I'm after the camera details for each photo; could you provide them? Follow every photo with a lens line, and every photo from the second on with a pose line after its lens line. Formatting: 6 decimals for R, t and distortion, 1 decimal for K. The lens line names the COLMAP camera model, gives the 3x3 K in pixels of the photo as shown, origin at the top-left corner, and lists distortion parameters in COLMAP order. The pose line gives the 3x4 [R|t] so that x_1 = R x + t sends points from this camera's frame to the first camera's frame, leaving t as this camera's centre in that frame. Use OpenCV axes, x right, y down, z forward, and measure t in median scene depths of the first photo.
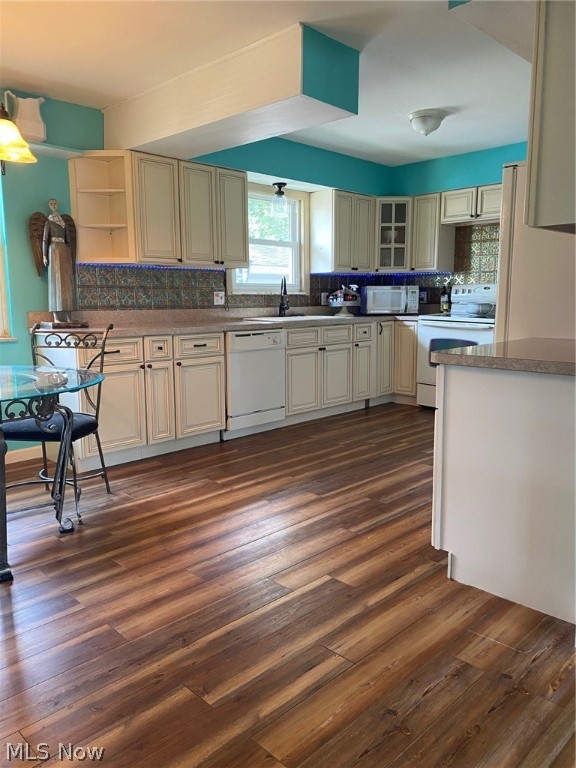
lens RADIAL K [[580.8, 0, 288.0], [0, 580.8, 384.0], [0, 0, 1]] dist [0.104768, -0.142642]
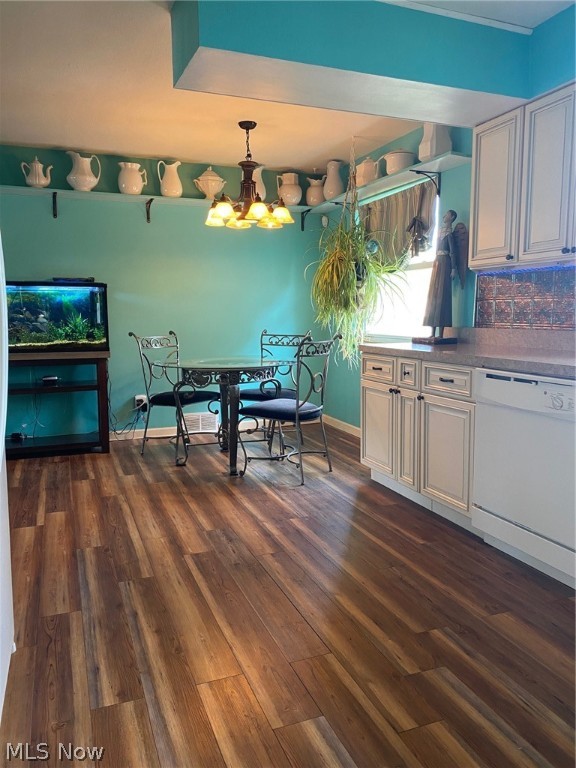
lens RADIAL K [[580.1, 0, 288.0], [0, 580.1, 384.0], [0, 0, 1]] dist [0.008552, 0.000281]
pose [[-0.394721, 0.117994, -0.911193, 0.685938], [-0.135862, 0.973322, 0.184894, -0.201148], [0.908701, 0.196778, -0.368160, 1.323608]]
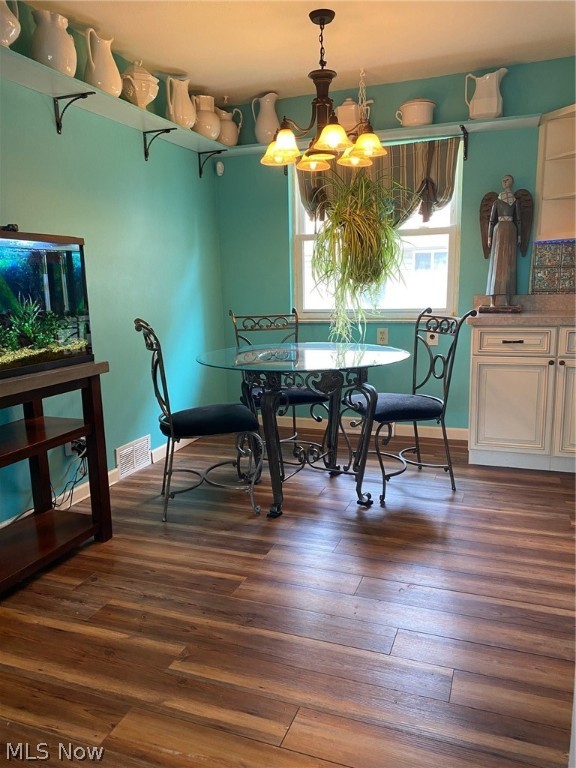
lens RADIAL K [[587.8, 0, 286.2], [0, 587.8, 390.3], [0, 0, 1]] dist [0.004995, 0.001452]
pose [[0.411512, 0.160871, -0.897095, 0.401476], [-0.116963, 0.985482, 0.123069, -0.055411], [0.903868, 0.054282, 0.424353, 0.339151]]
